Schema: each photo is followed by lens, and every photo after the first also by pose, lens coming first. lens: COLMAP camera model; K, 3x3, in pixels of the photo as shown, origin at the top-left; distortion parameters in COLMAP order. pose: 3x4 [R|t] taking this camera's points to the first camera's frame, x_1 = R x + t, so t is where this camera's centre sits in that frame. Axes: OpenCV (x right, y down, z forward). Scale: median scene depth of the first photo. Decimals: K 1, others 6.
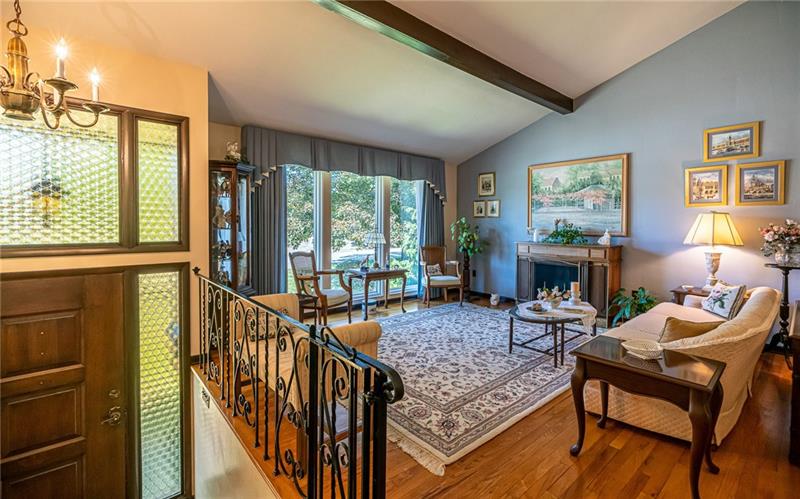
lens RADIAL K [[355.1, 0, 397.5], [0, 355.1, 230.1], [0, 0, 1]] dist [0.003035, 0.000378]
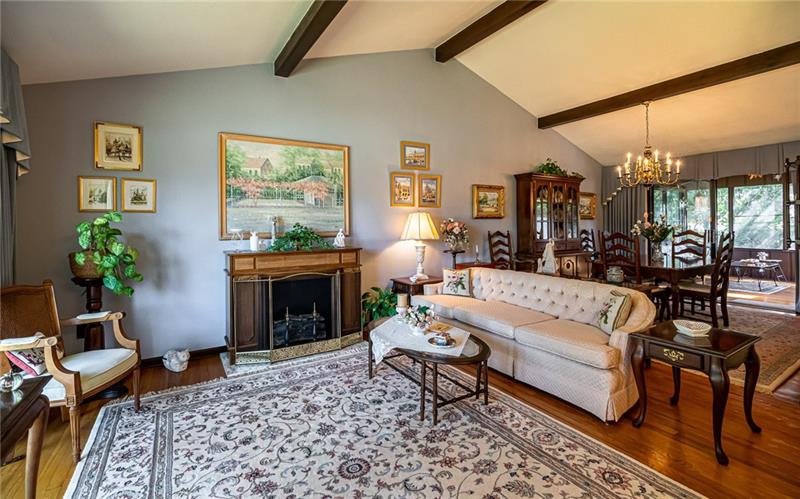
lens RADIAL K [[355.1, 0, 413.4], [0, 355.1, 222.6], [0, 0, 1]] dist [0.003035, 0.000378]
pose [[0.162886, -0.009408, 0.986600, -0.234127], [0.025679, 0.999656, 0.005293, -0.017095], [-0.986311, 0.024472, 0.163071, 0.668741]]
